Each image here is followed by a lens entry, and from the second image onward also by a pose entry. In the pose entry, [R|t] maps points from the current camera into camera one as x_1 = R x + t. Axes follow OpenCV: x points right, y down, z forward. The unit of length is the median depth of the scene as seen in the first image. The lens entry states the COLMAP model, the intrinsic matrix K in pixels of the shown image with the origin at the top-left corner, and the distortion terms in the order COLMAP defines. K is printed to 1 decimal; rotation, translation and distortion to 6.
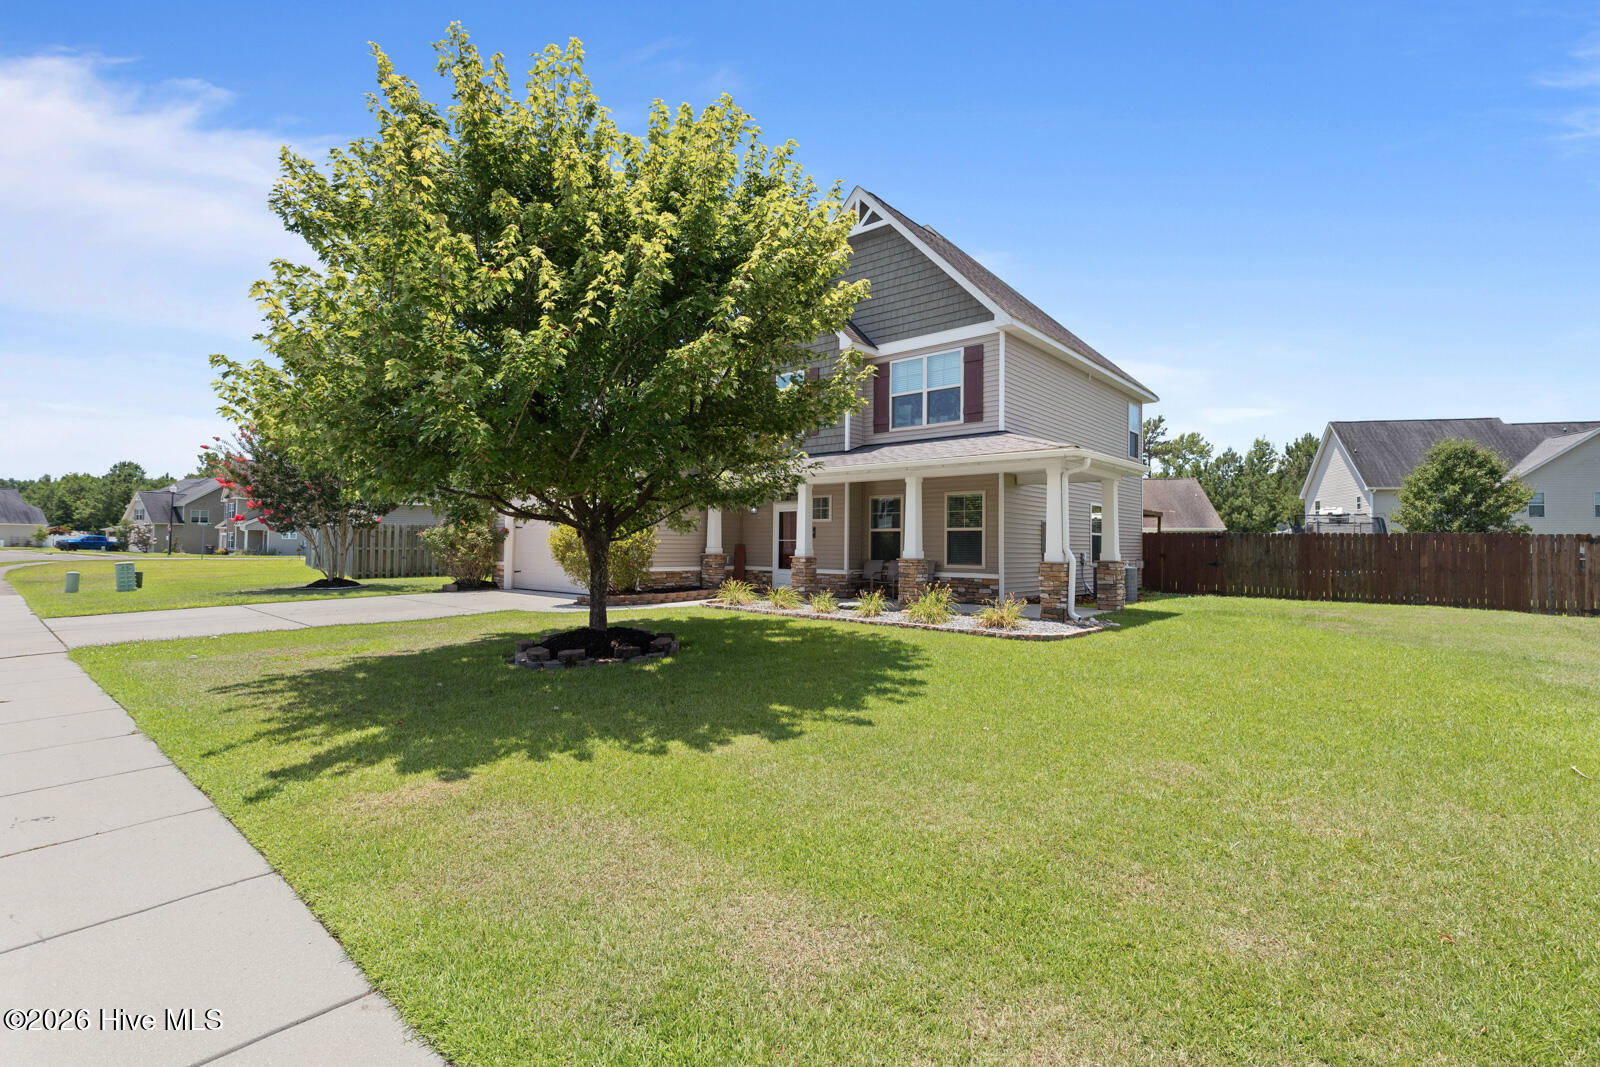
lens RADIAL K [[733.9, 0, 800.7], [0, 733.9, 531.0], [0, 0, 1]] dist [-0.000560, -0.000363]
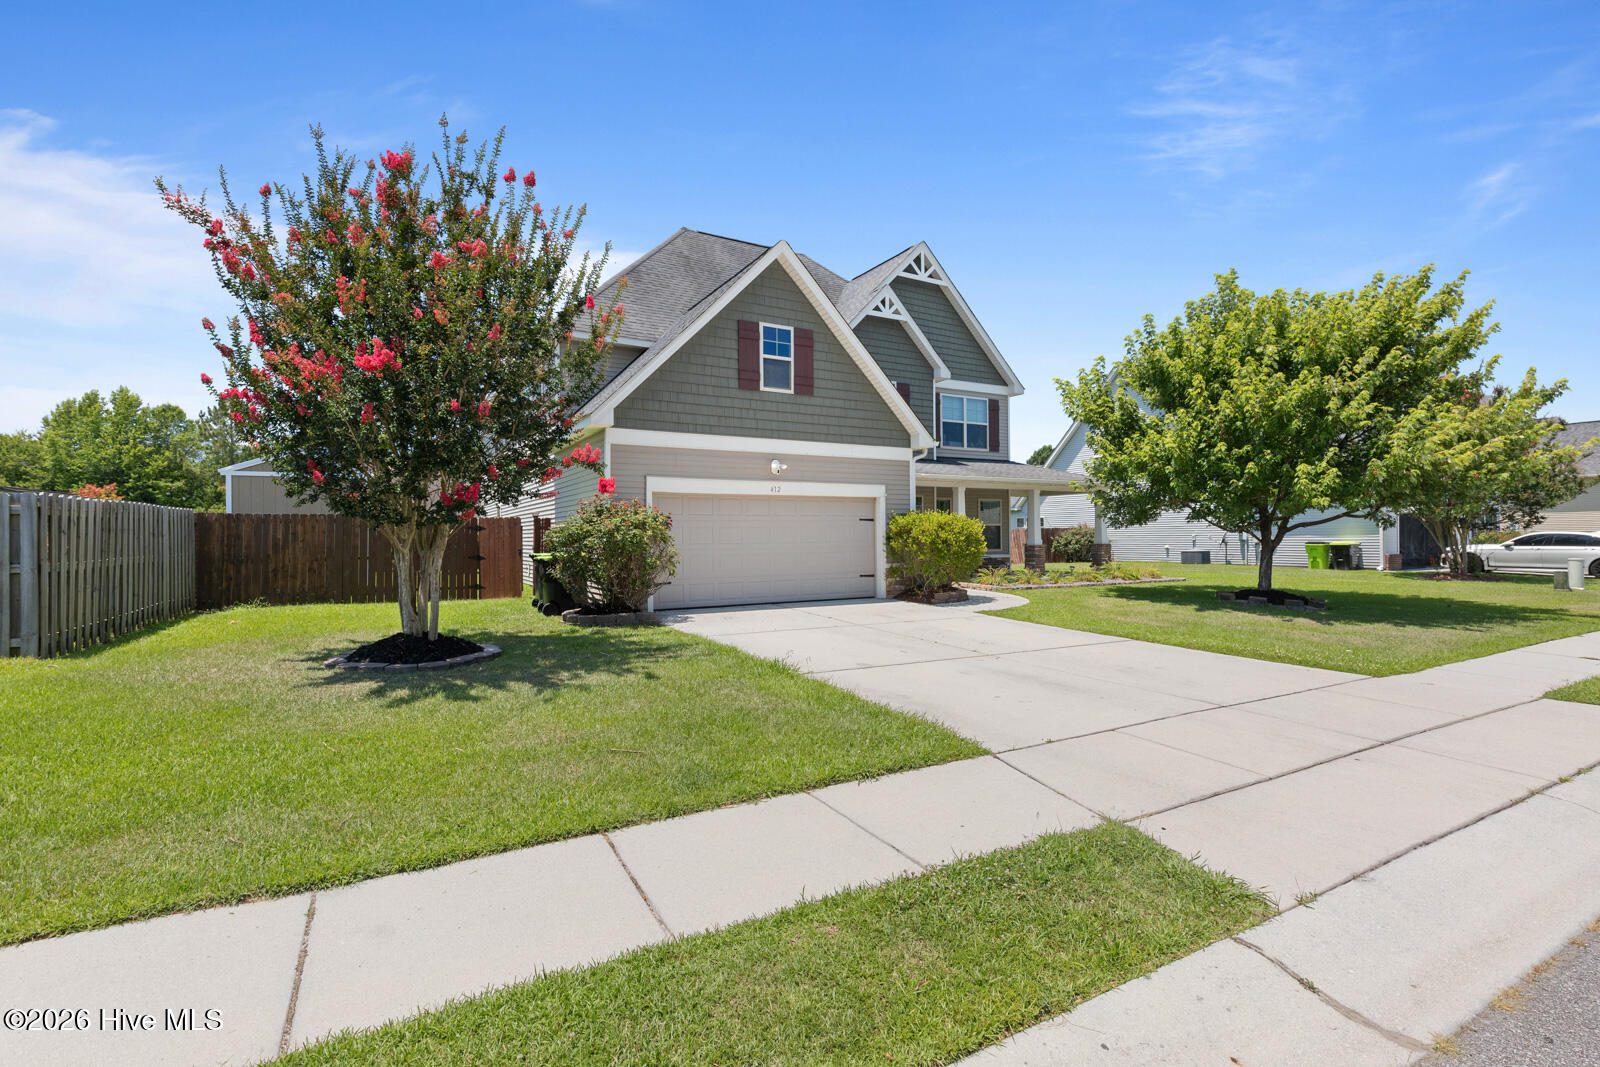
lens RADIAL K [[733.9, 0, 803.3], [0, 733.9, 532.4], [0, 0, 1]] dist [-0.000560, -0.000363]
pose [[0.367660, -0.004856, 0.929947, -1.100136], [-0.010928, 0.999895, 0.009541, 0.001213], [-0.929896, -0.013670, 0.367569, 0.713113]]
